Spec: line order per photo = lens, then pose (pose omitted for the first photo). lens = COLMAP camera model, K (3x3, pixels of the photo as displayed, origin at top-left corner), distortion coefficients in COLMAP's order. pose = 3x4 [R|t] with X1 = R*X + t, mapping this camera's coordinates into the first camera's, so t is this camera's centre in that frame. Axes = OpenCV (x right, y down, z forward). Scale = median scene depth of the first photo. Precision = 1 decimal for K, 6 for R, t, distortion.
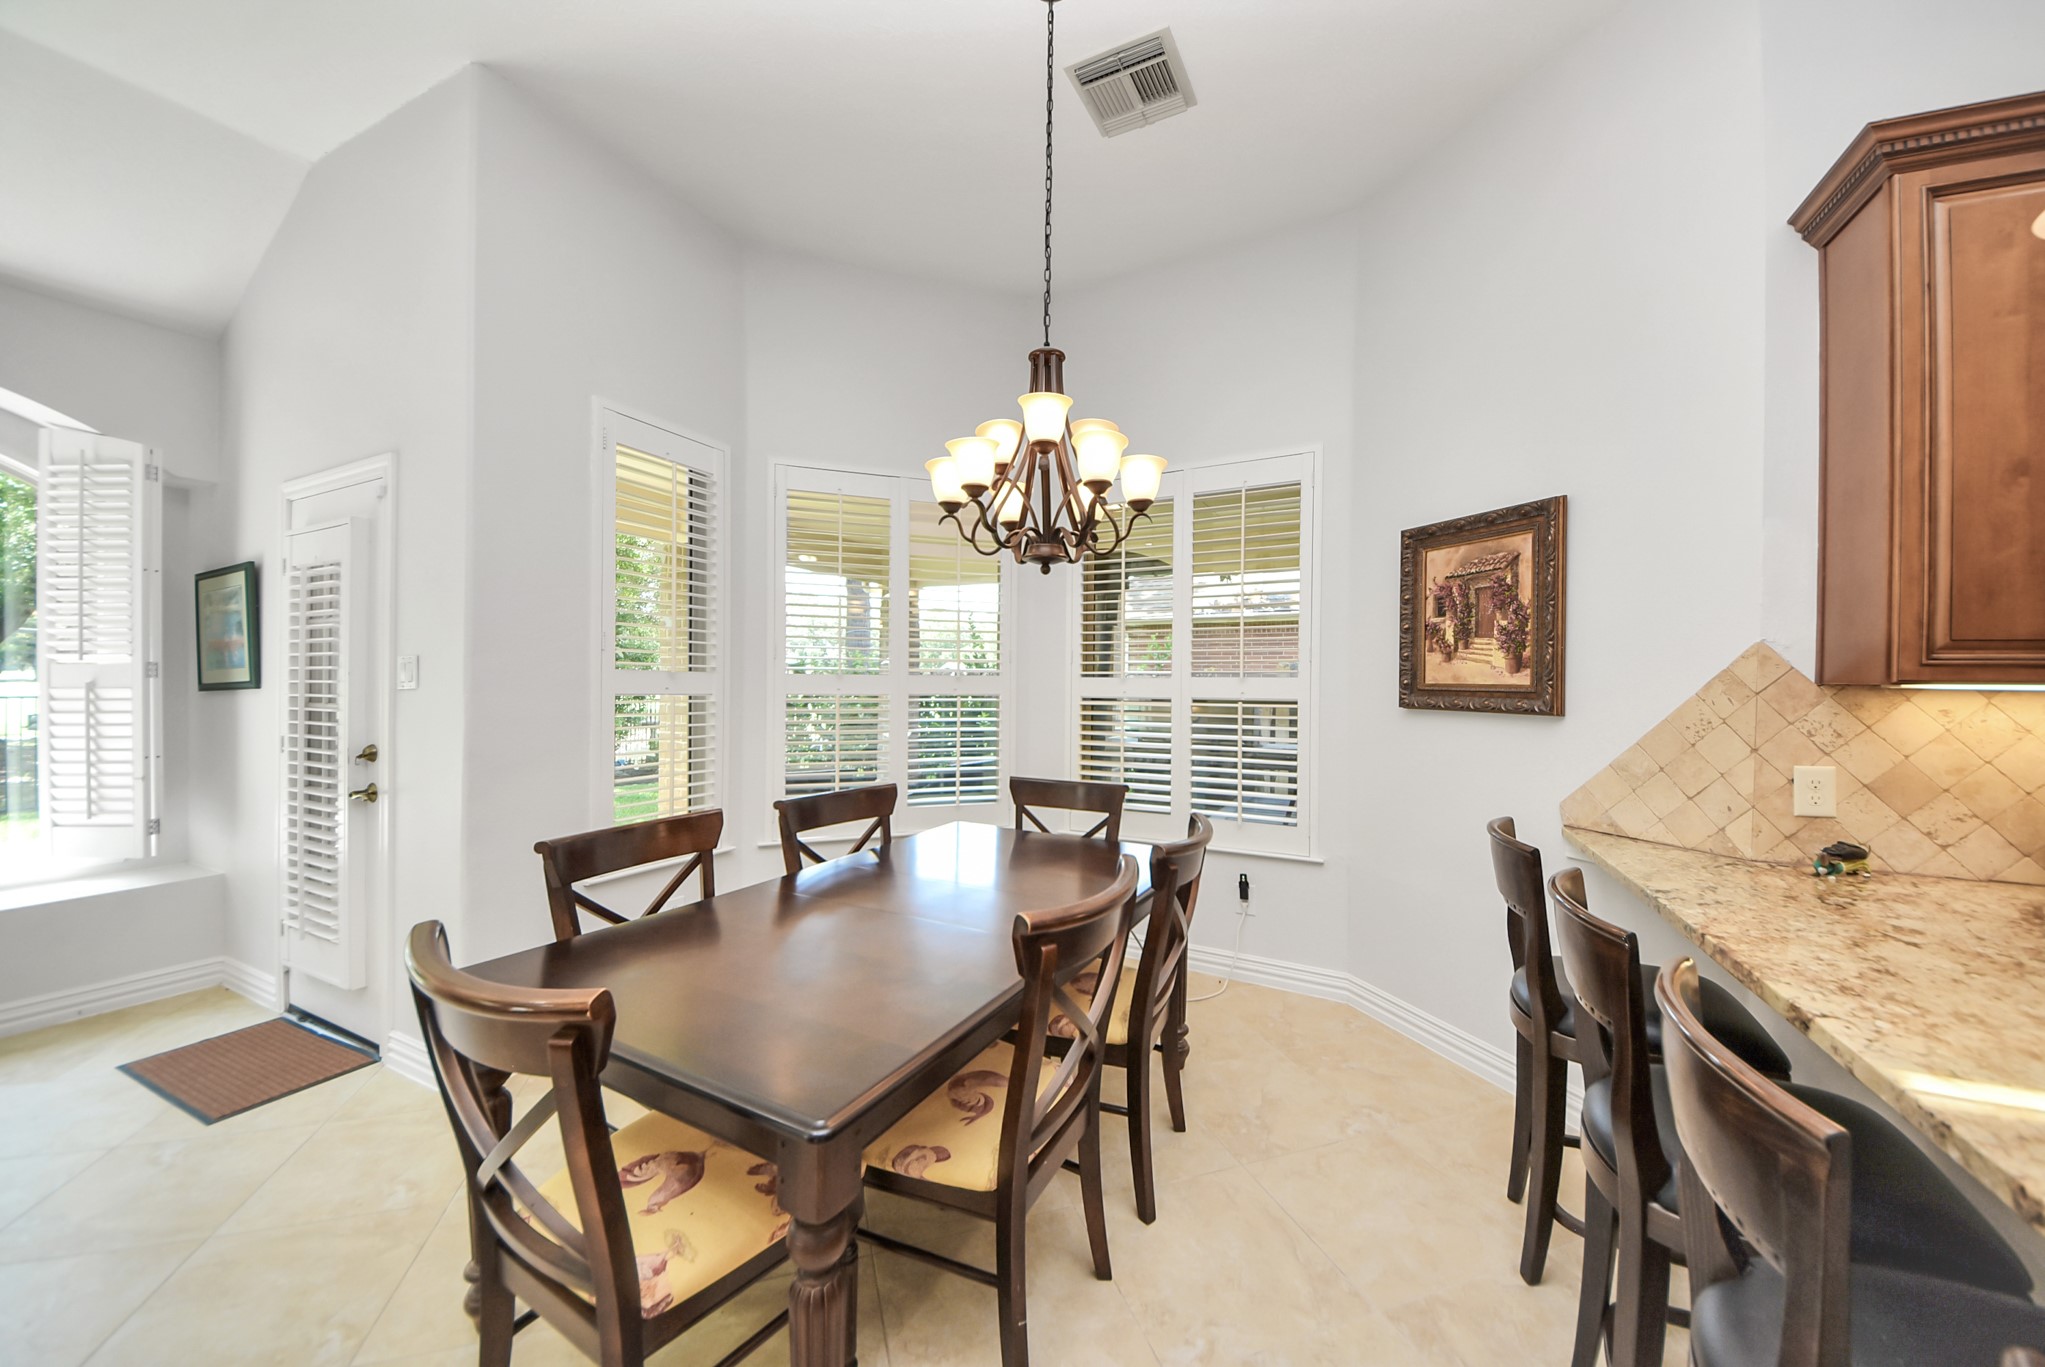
lens RADIAL K [[729.3, 0, 1025.3], [0, 729.3, 689.1], [0, 0, 1]] dist [0.000613, -0.009185]
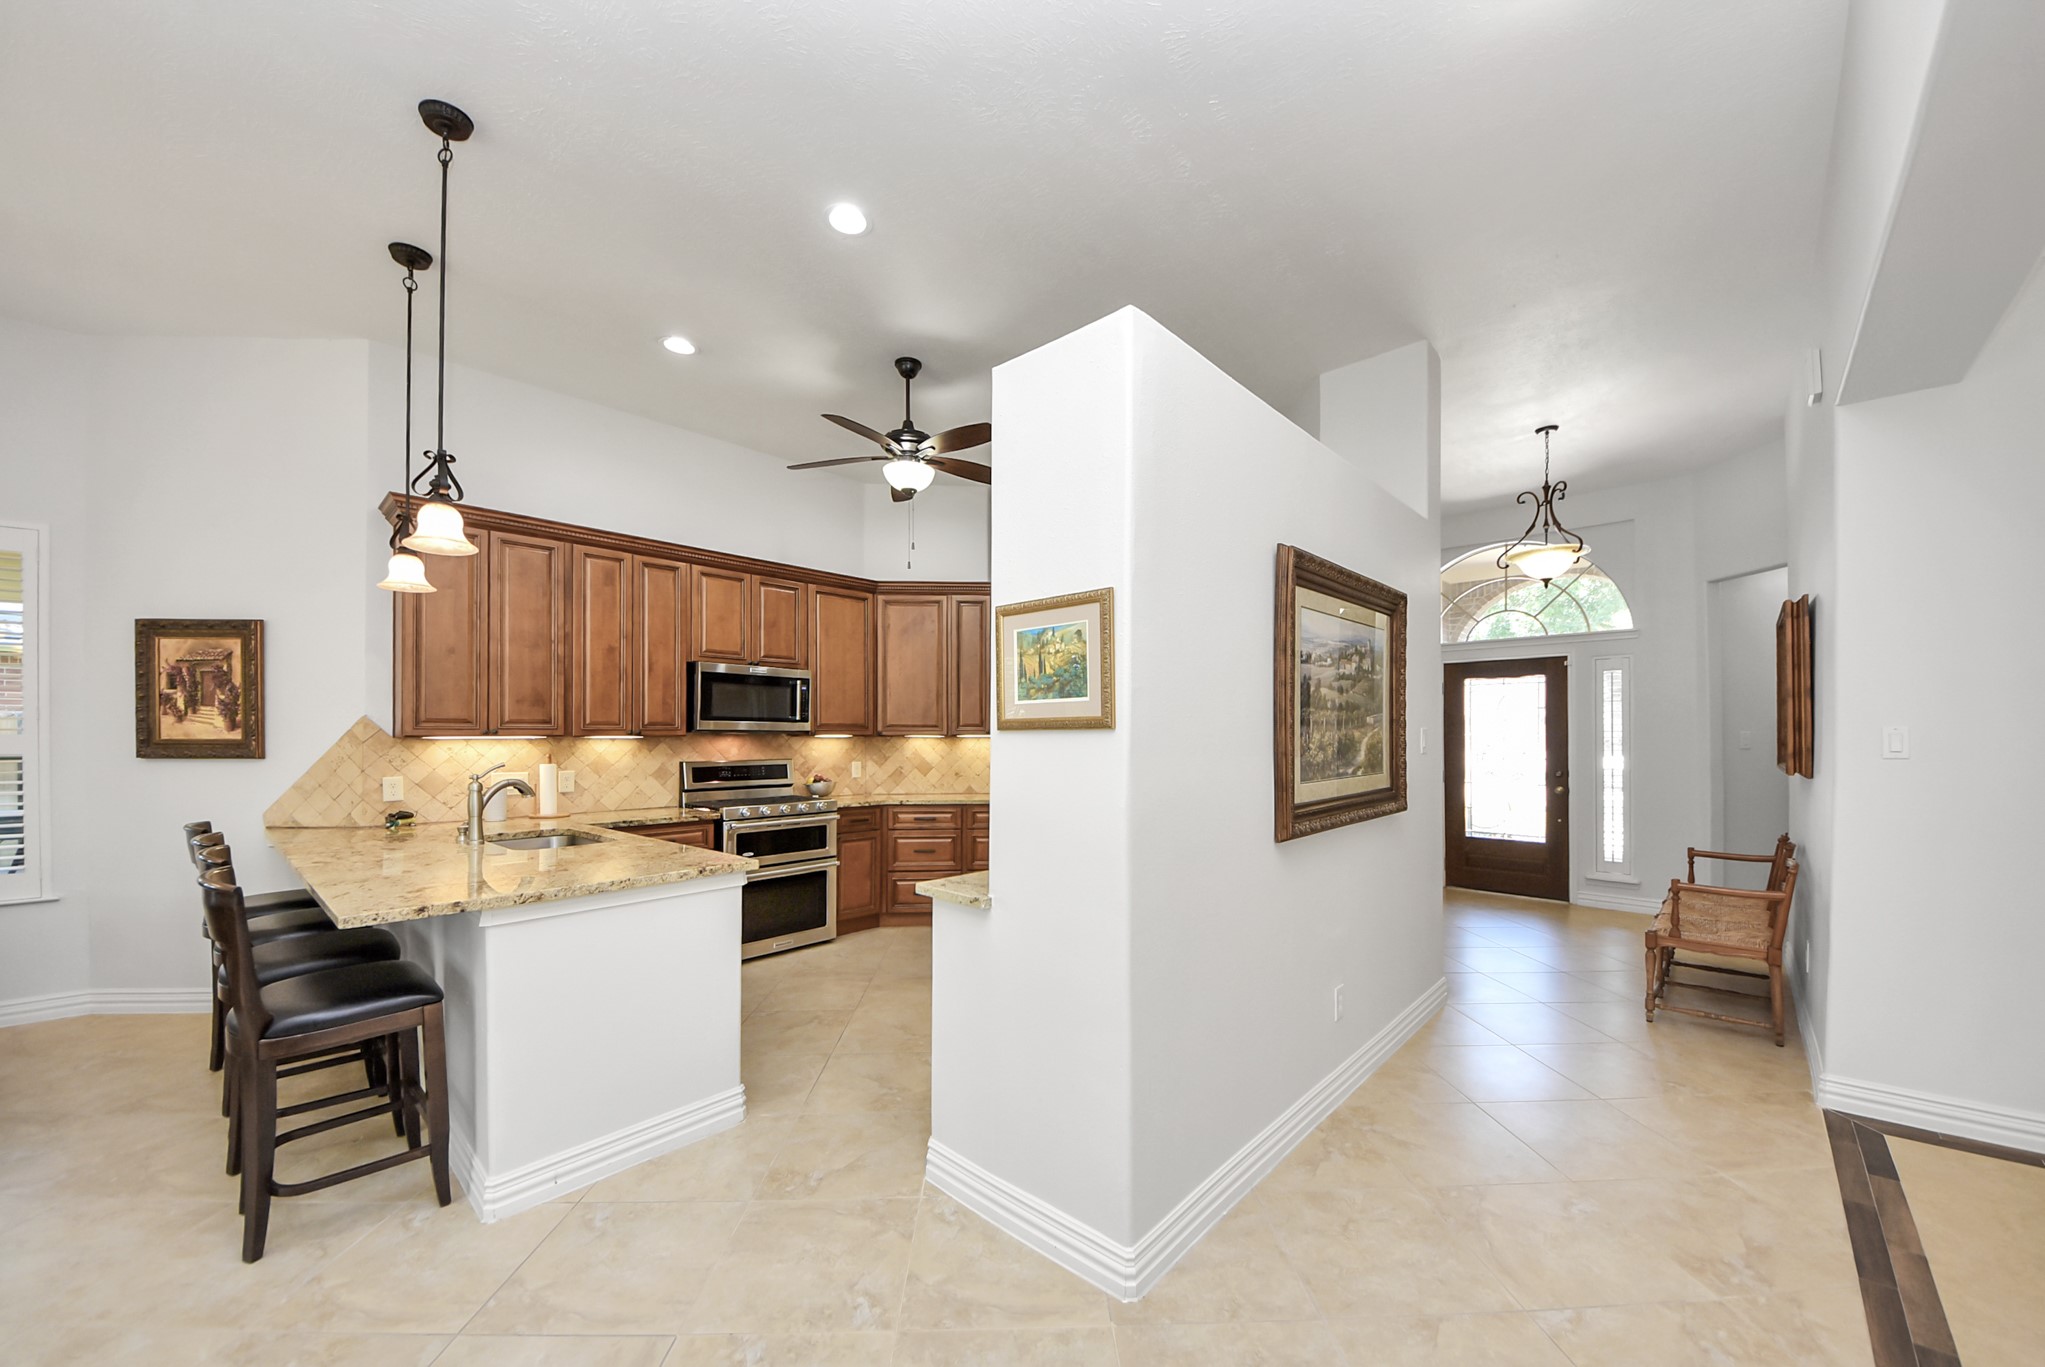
lens RADIAL K [[732.1, 0, 1071.2], [0, 732.1, 736.0], [0, 0, 1]] dist [-0.034184, -0.000189]
pose [[0.236848, -0.013722, 0.971450, -0.307807], [0.015772, 0.999823, 0.010277, 0.000580], [-0.971419, 0.012888, 0.237022, -1.021714]]
